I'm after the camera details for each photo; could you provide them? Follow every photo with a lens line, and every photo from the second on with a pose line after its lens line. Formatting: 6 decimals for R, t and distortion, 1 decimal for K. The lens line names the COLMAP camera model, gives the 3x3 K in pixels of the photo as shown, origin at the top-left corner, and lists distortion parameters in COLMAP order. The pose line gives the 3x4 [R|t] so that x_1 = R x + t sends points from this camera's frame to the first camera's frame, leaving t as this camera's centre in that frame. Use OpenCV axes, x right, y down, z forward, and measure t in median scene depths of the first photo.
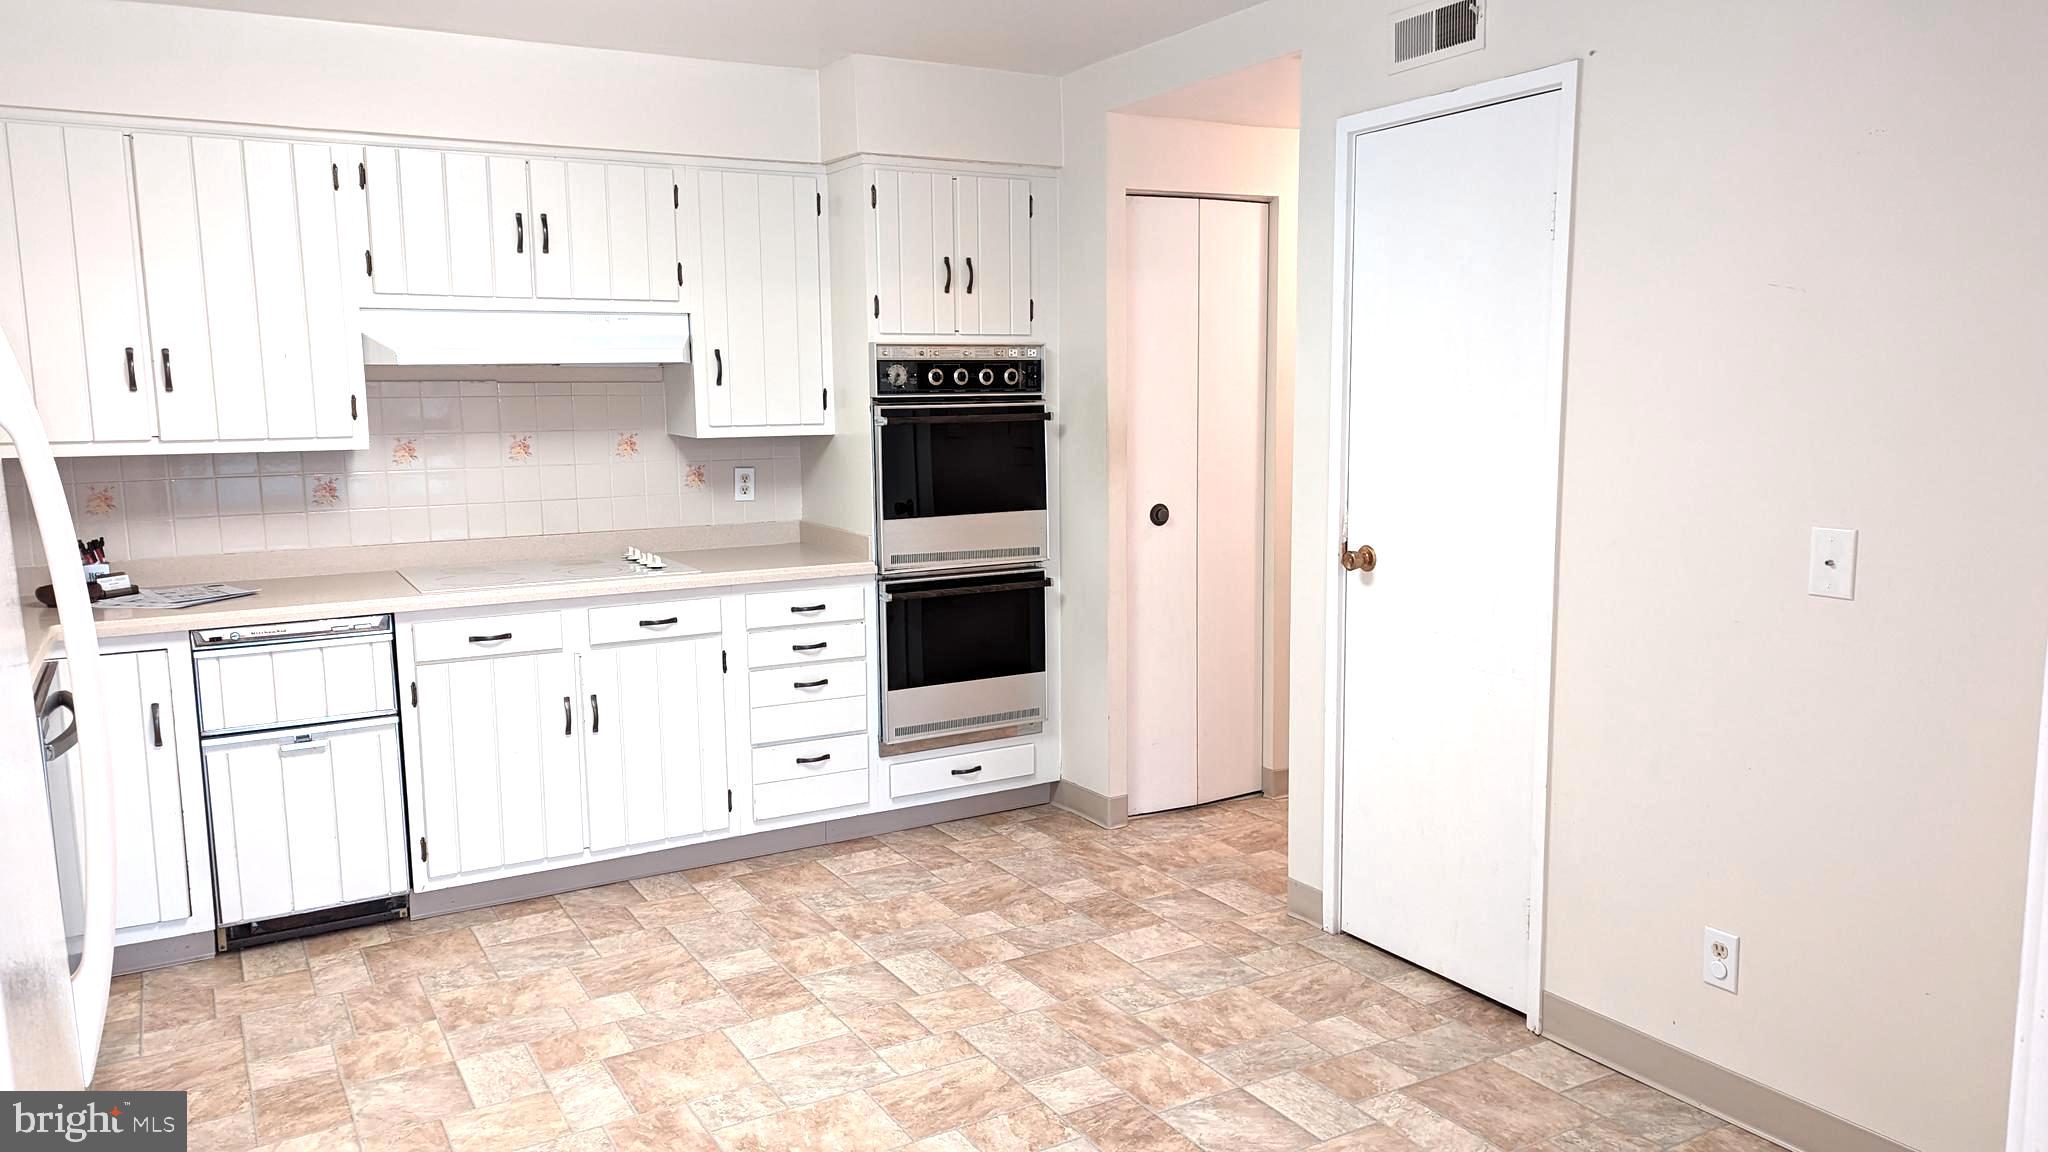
lens RADIAL K [[1443.1, 0, 1023.9], [0, 1443.1, 578.5], [0, 0, 1]] dist [0.084008, -0.084558]
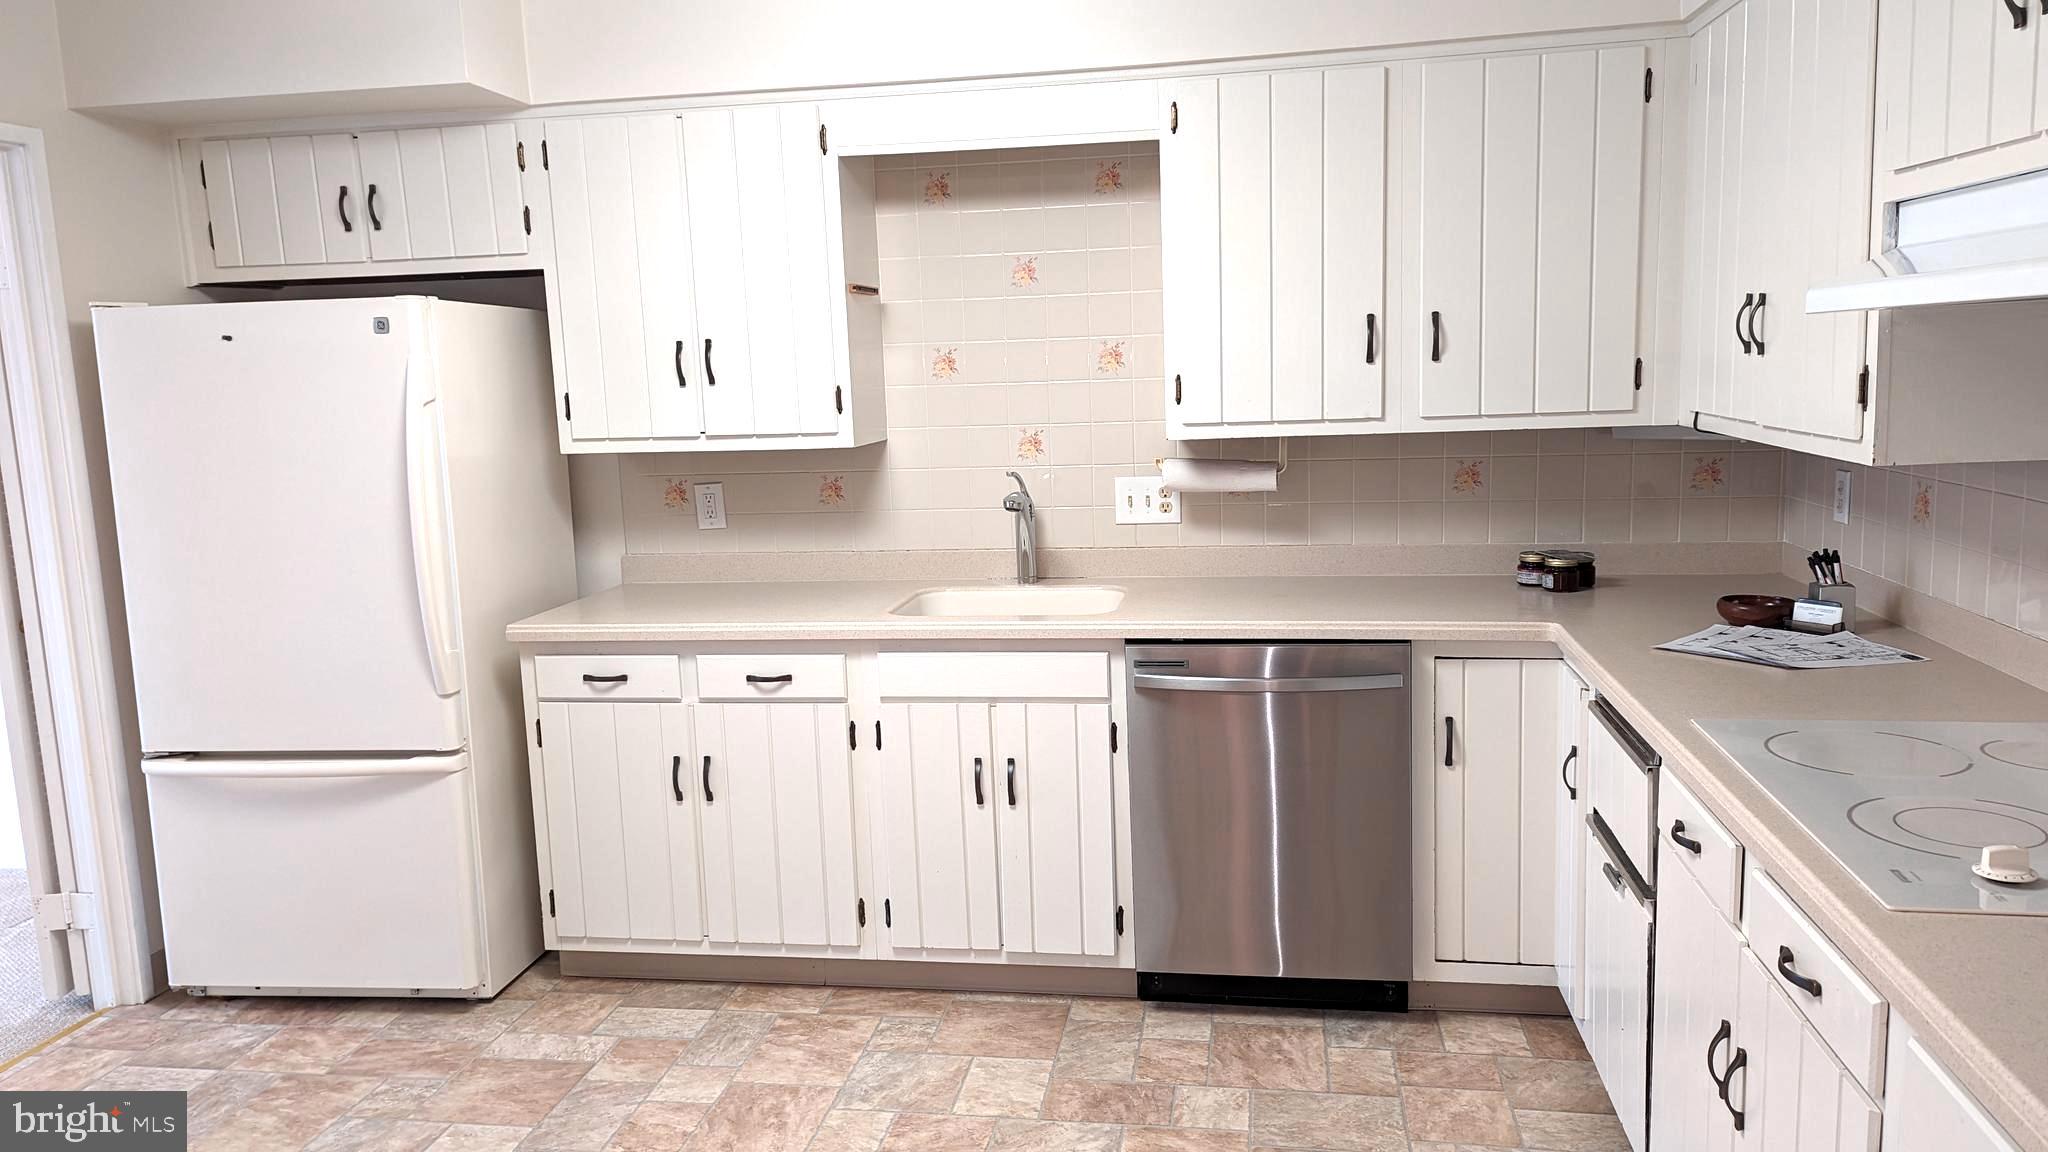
lens RADIAL K [[1448.2, 0, 1025.7], [0, 1448.2, 571.5], [0, 0, 1]] dist [0.085701, -0.084085]
pose [[-0.640111, 0.148965, -0.753702, 0.158136], [-0.062377, 0.967707, 0.244239, -0.151652], [0.765746, 0.203354, -0.610148, 1.011415]]
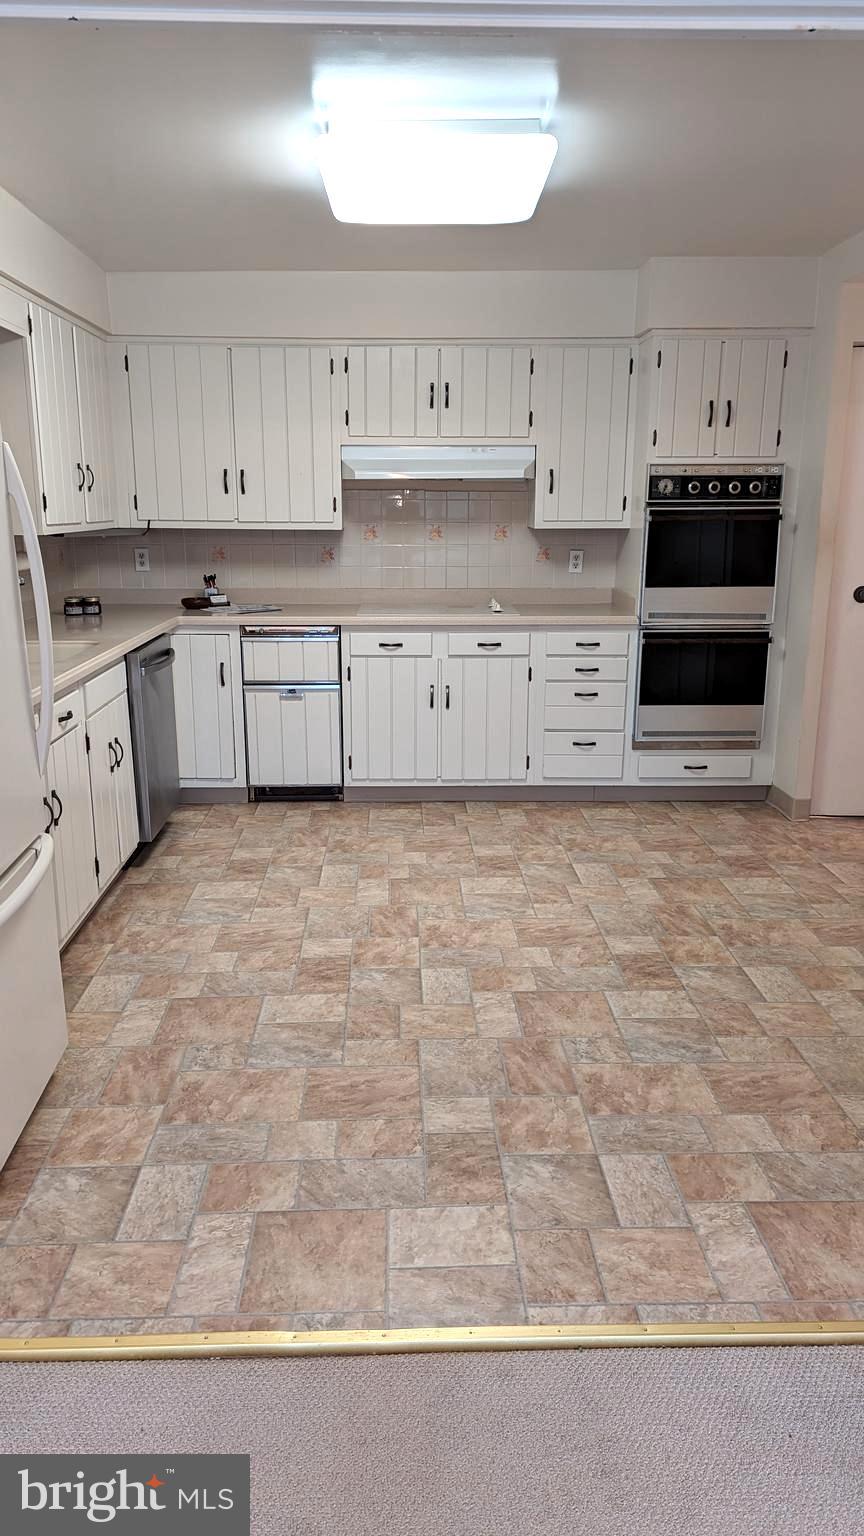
lens RADIAL K [[1083.4, 0, 427.1], [0, 1083.4, 766.7], [0, 0, 1]] dist [0.084586, -0.086022]
pose [[0.877601, 0.125597, -0.462646, 0.247542], [-0.076355, 0.989372, 0.123749, 0.019709], [0.473272, -0.073277, 0.877864, -0.091260]]
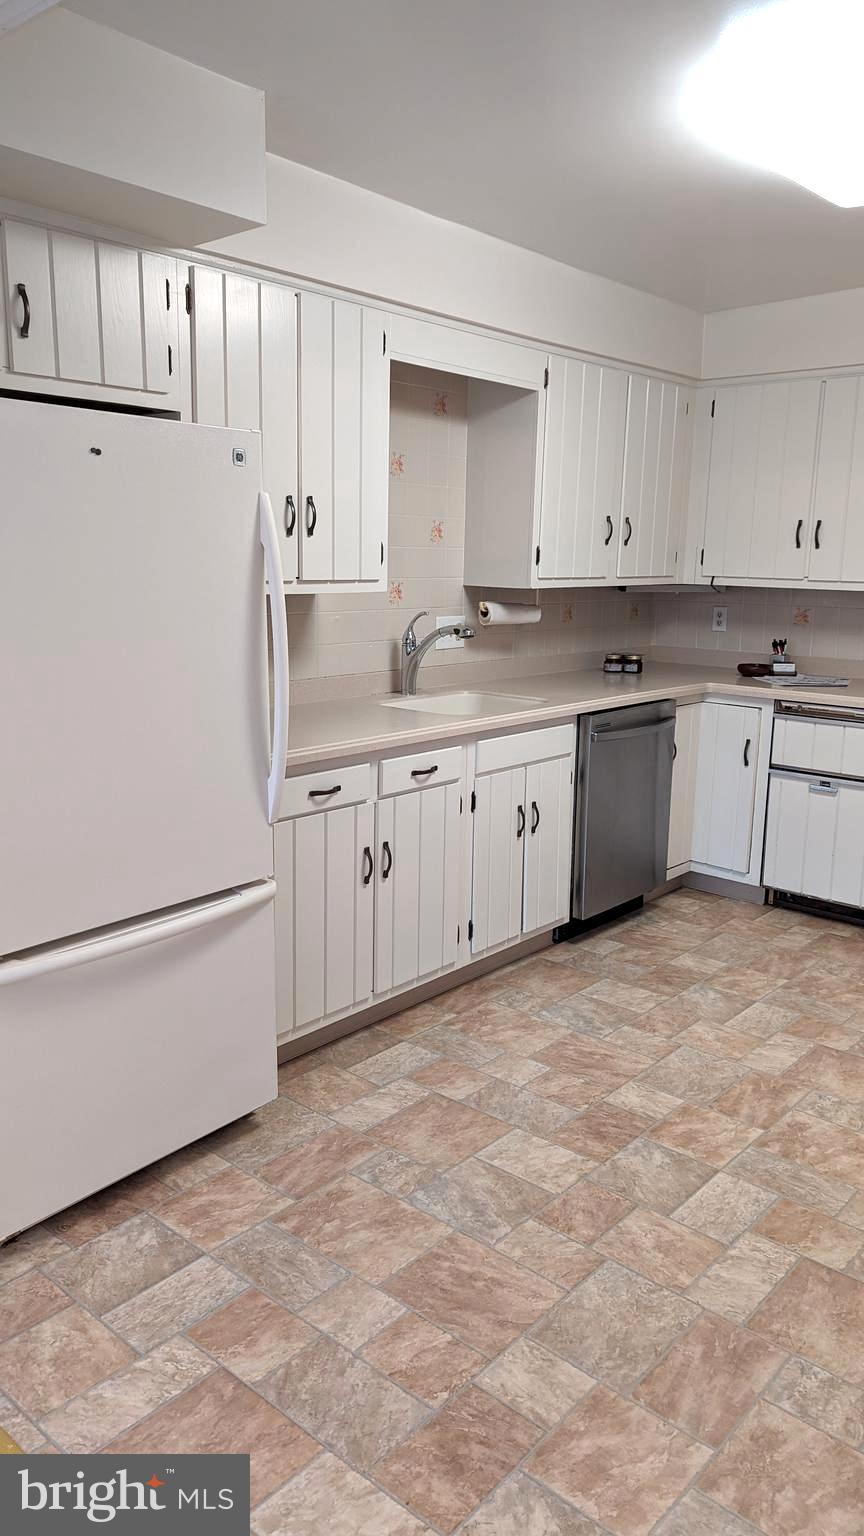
lens RADIAL K [[1086.1, 0, 432.0], [0, 1086.1, 768.0], [0, 0, 1]] dist [0.085701, -0.084085]
pose [[0.315092, 0.203697, -0.926944, 0.355721], [-0.151270, 0.974988, 0.162834, -0.024095], [0.936928, 0.088911, 0.338025, 0.210875]]
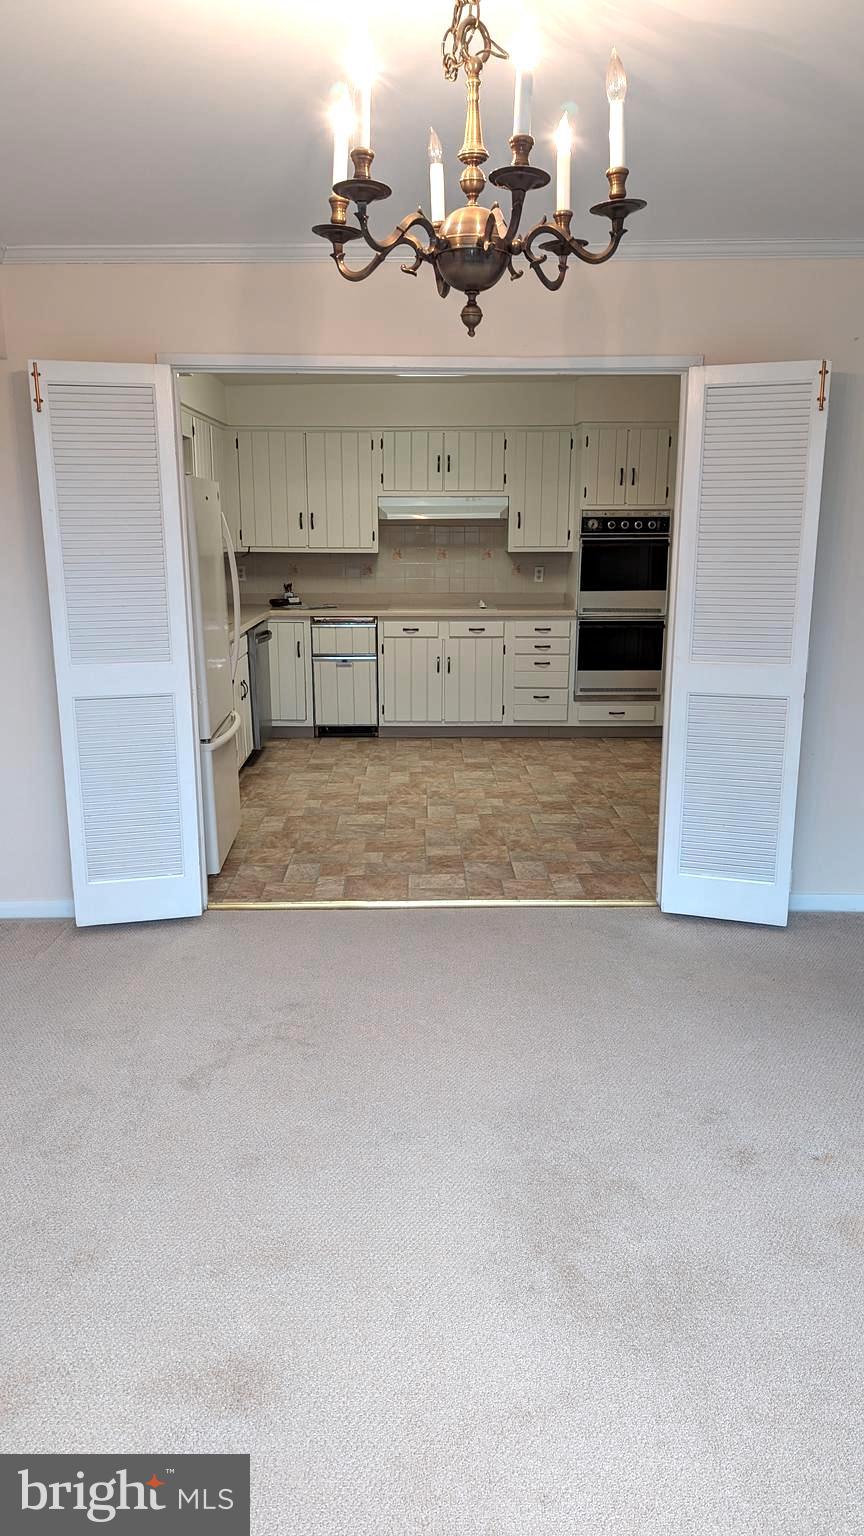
lens RADIAL K [[1082.3, 0, 428.7], [0, 1082.3, 774.9], [0, 0, 1]] dist [0.084008, -0.084558]
pose [[0.869024, 0.123207, -0.479183, 0.540539], [-0.076678, 0.990335, 0.115575, 0.064154], [0.488792, -0.063695, 0.870072, -0.584063]]
